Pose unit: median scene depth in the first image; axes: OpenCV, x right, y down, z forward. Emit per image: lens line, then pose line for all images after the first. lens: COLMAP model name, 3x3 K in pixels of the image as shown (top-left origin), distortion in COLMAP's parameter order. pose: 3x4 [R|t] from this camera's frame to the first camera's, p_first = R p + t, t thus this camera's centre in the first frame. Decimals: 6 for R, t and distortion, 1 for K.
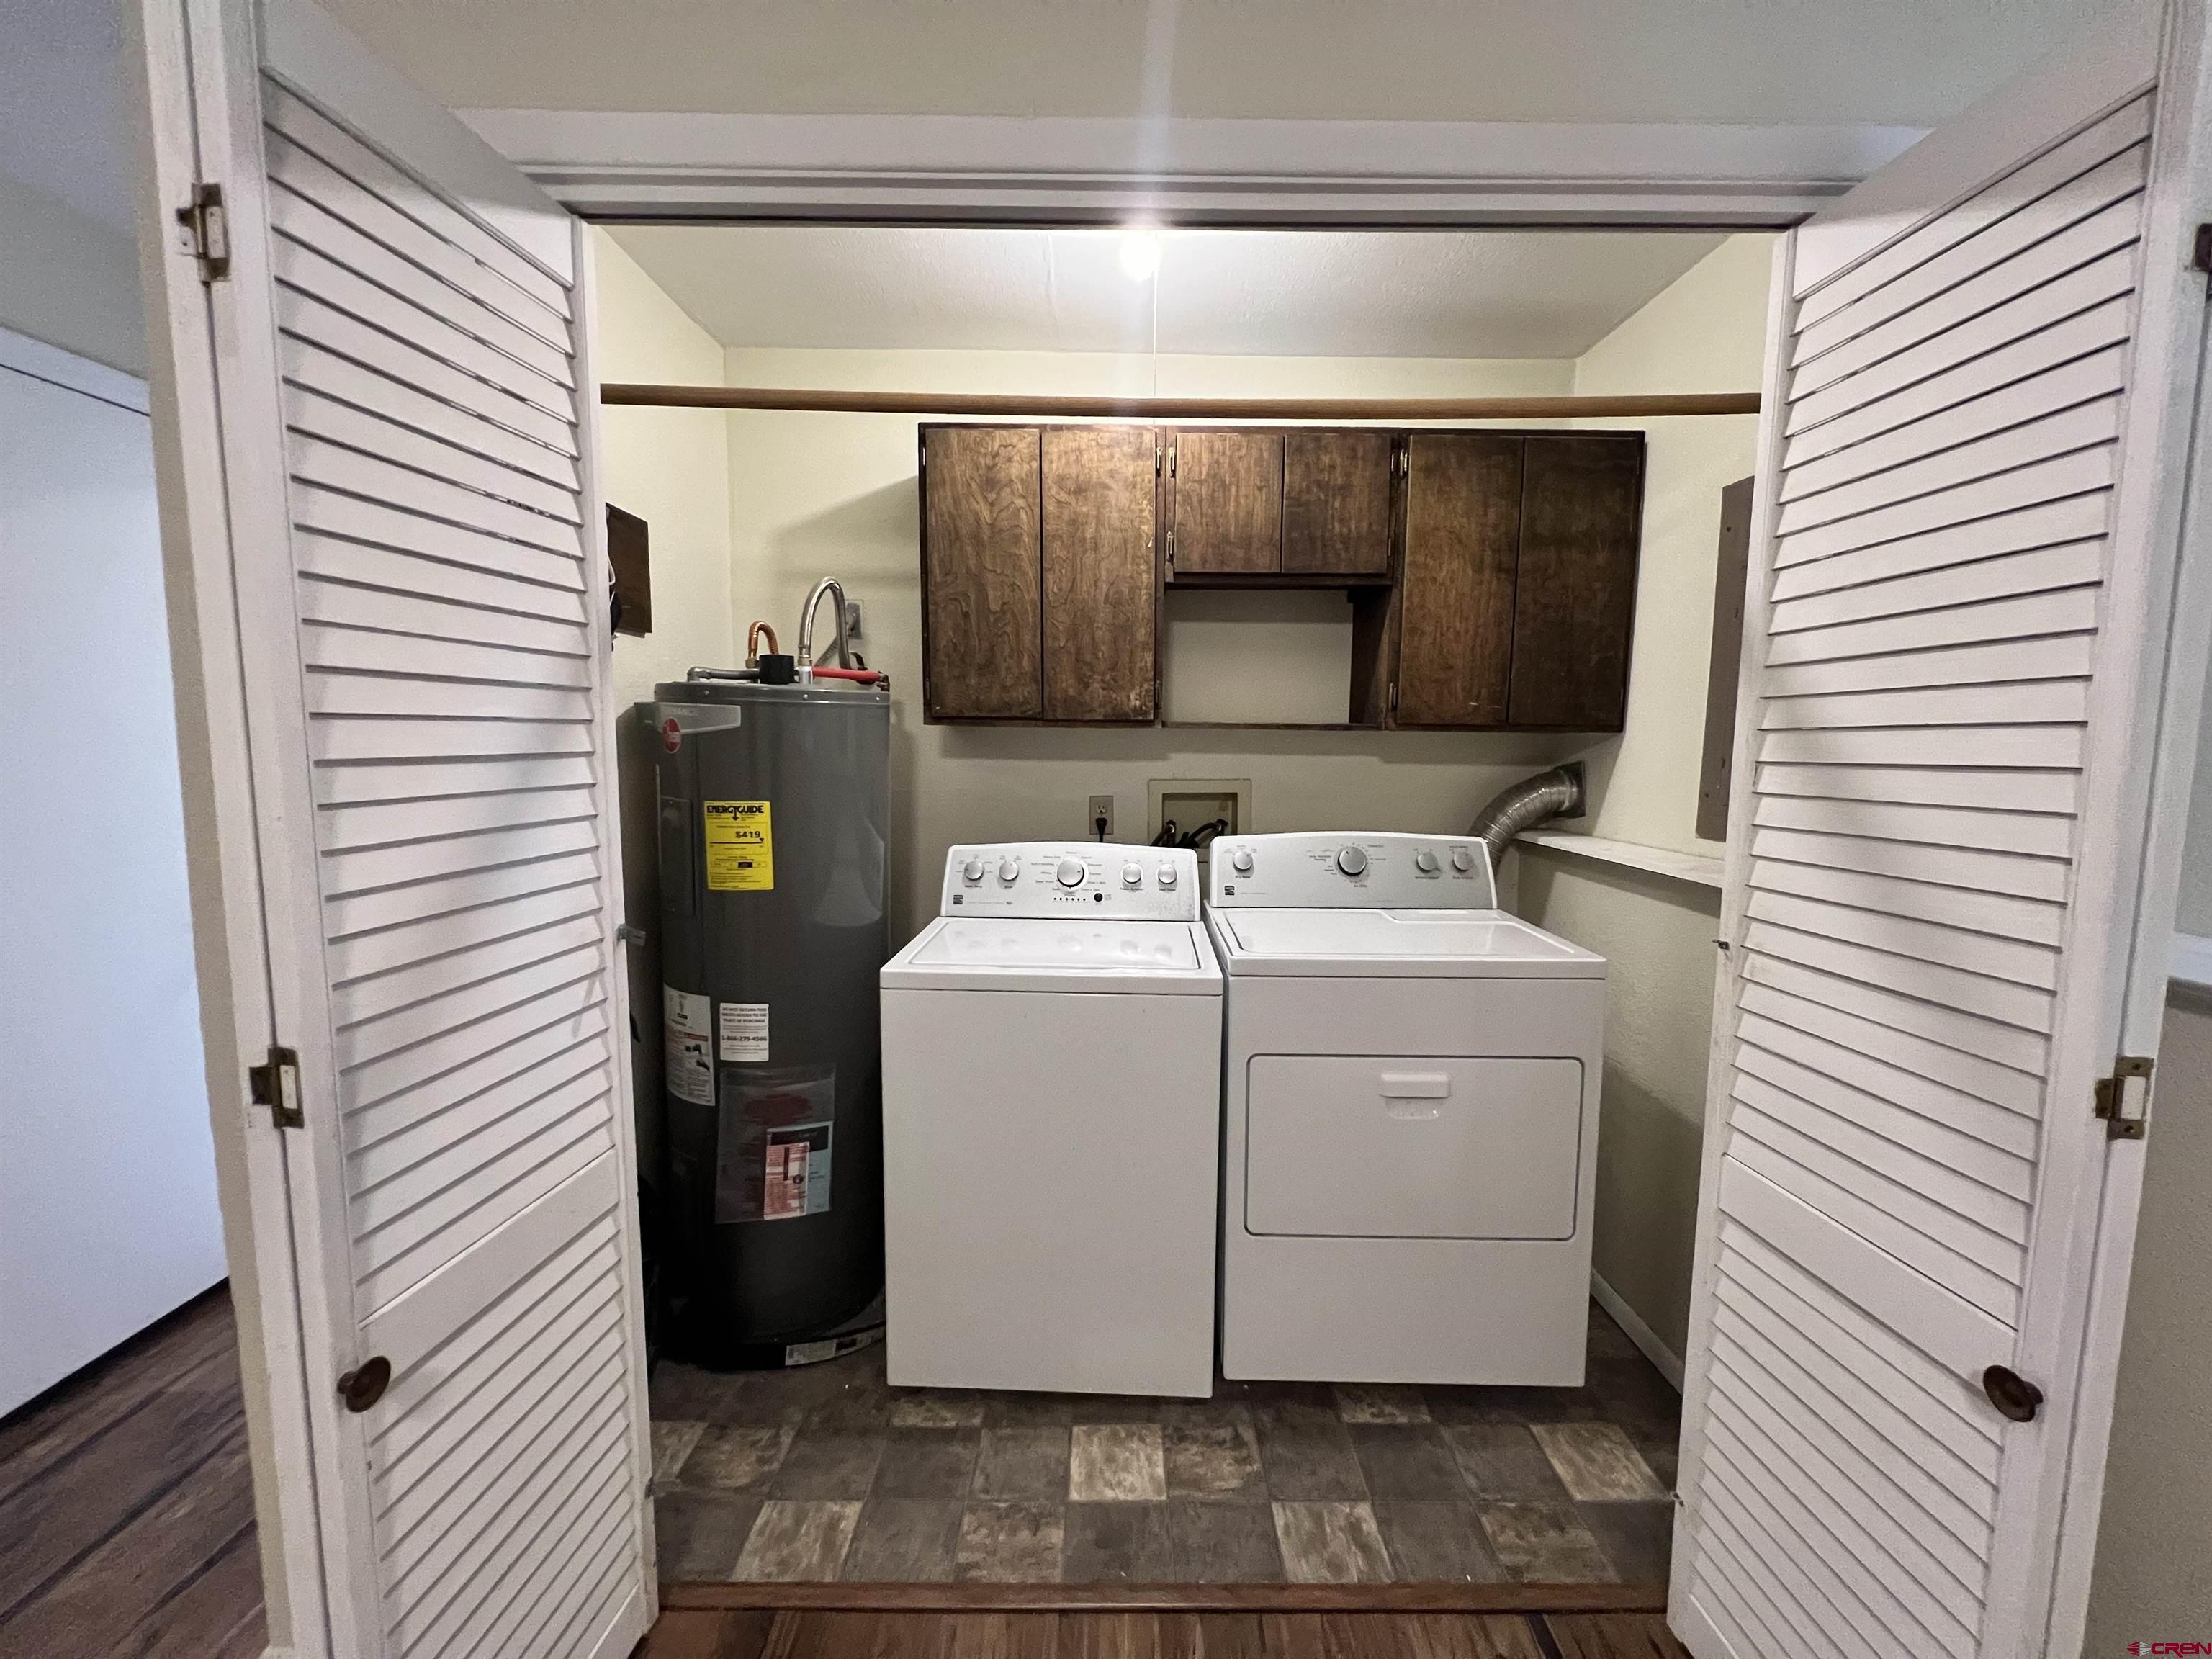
lens RADIAL K [[883.7, 0, 1103.2], [0, 883.7, 824.1], [0, 0, 1]] dist [-0.002182, -0.000270]
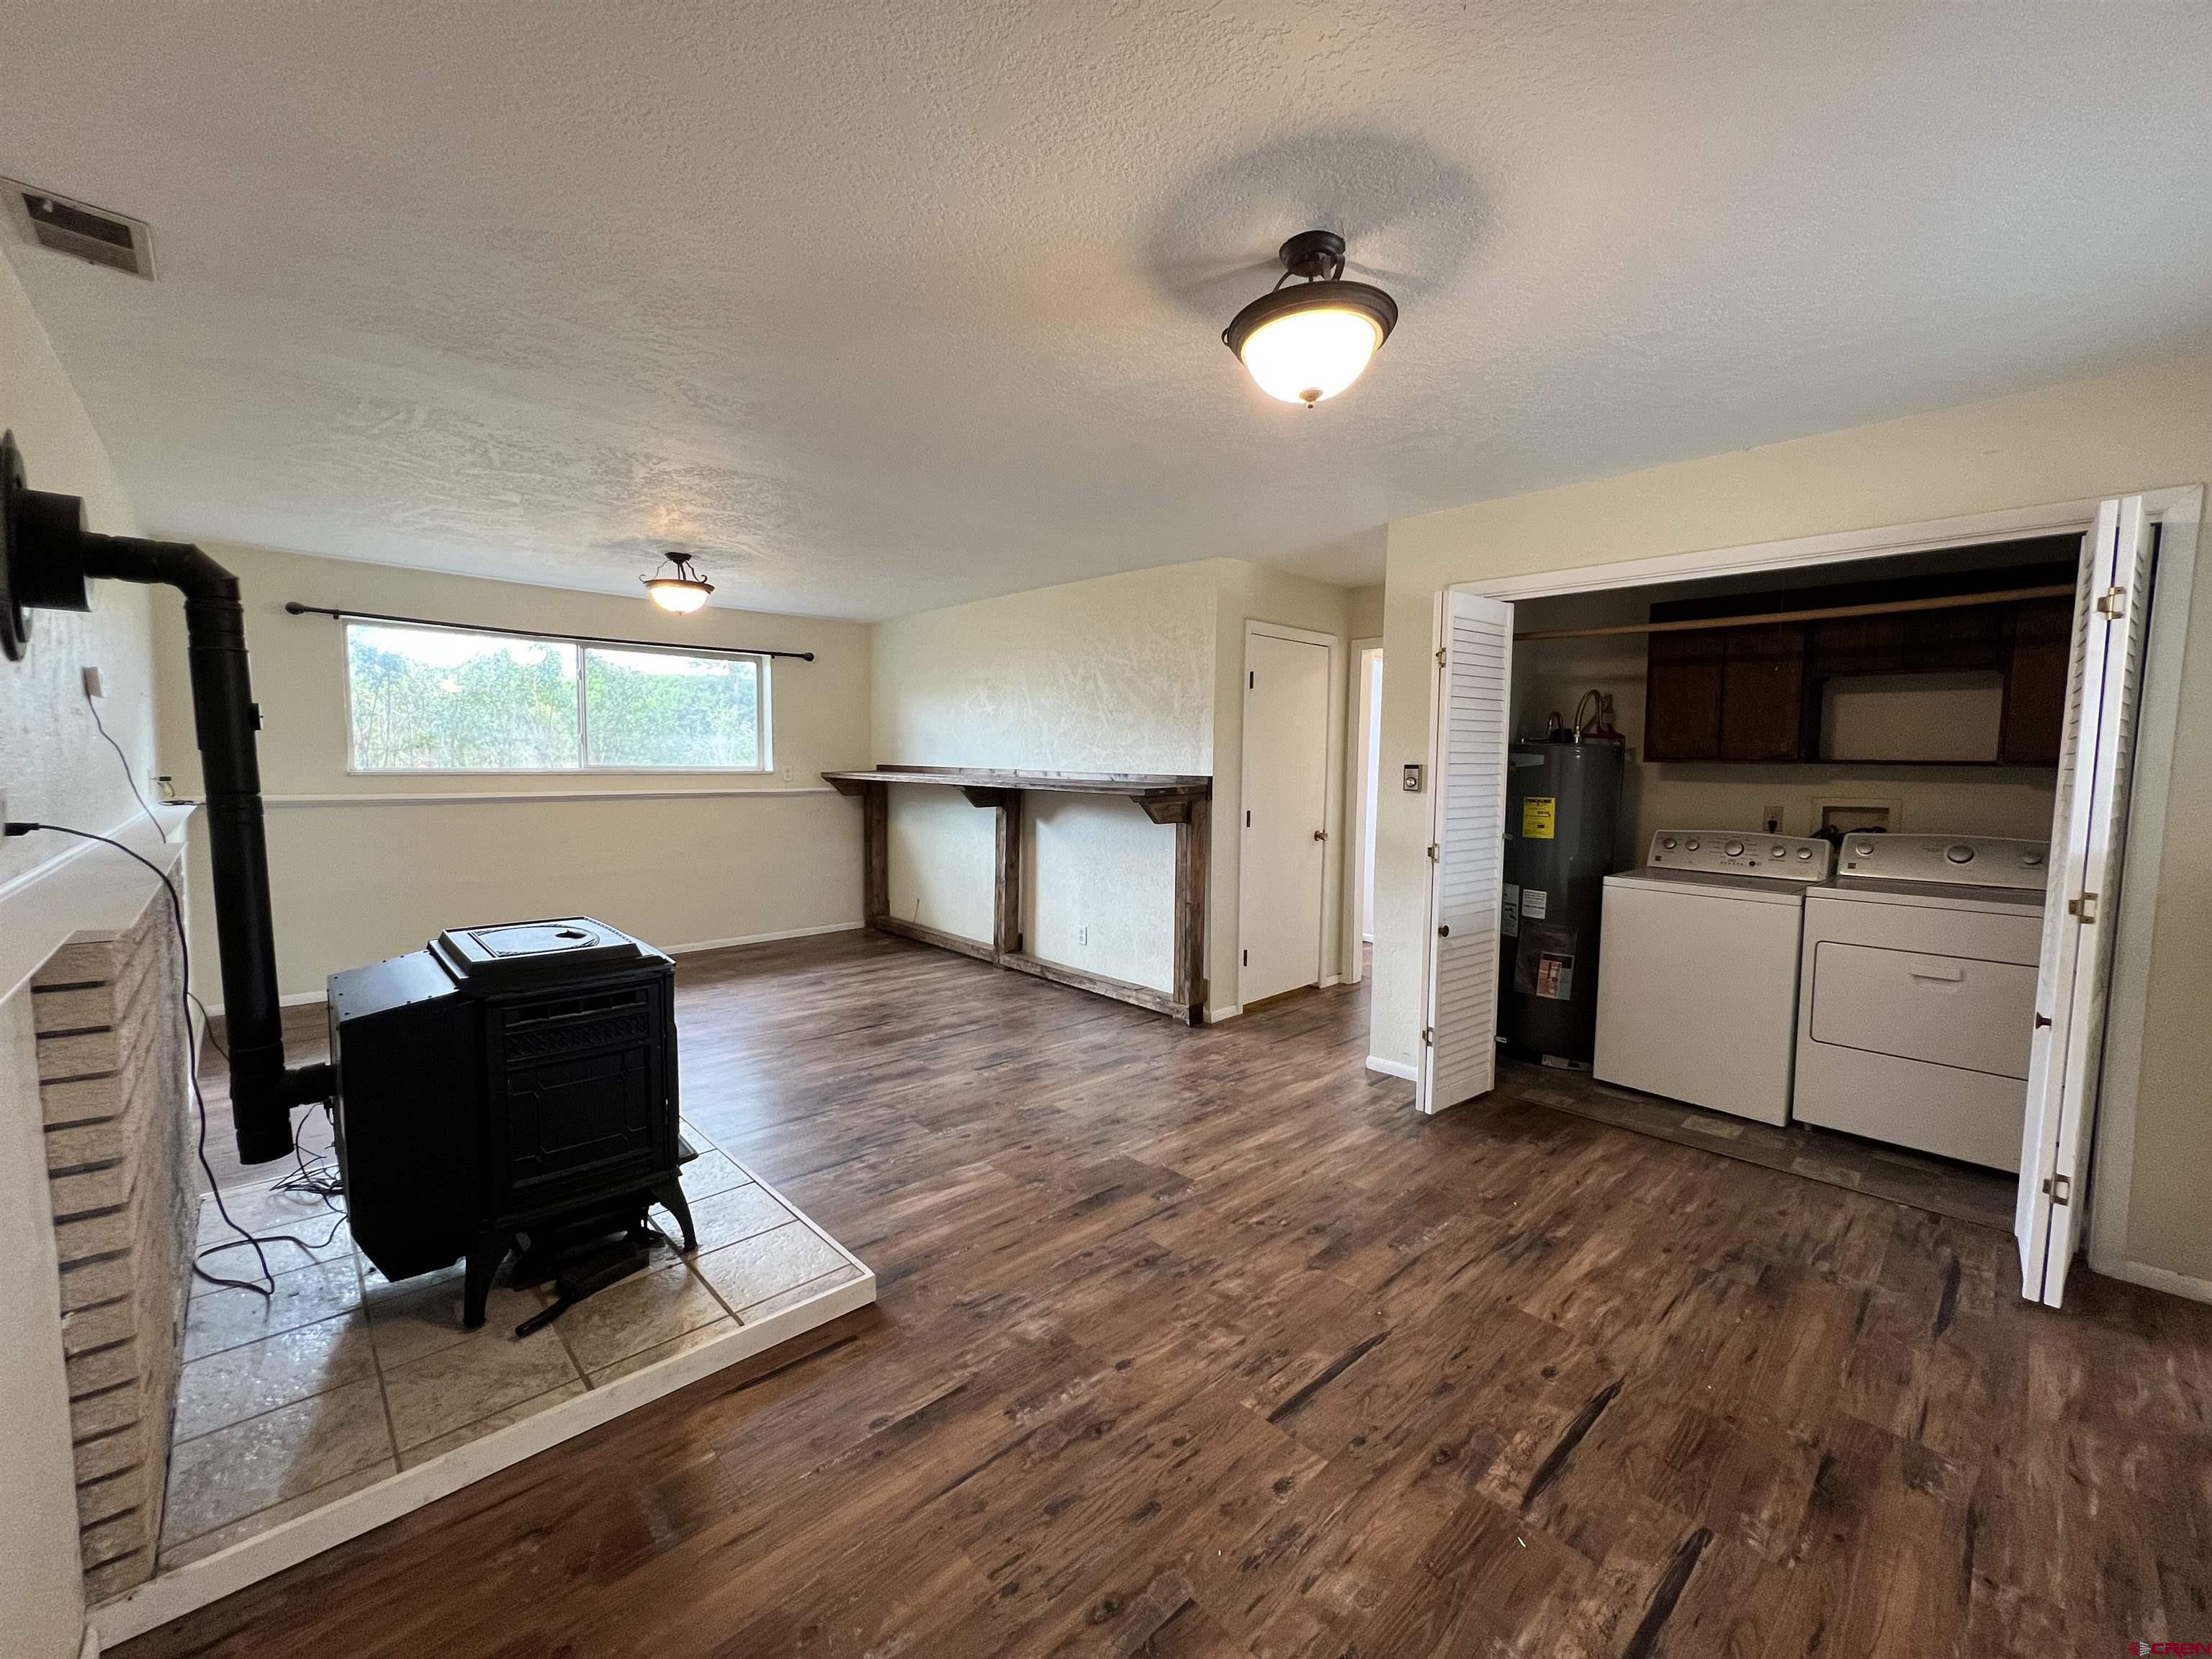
lens RADIAL K [[883.7, 0, 1103.2], [0, 883.7, 824.1], [0, 0, 1]] dist [-0.002182, -0.000270]
pose [[0.688369, 0.053828, -0.723360, 0.414192], [-0.074093, 0.997244, 0.003700, 0.107995], [0.721566, 0.051049, 0.690461, -1.244619]]
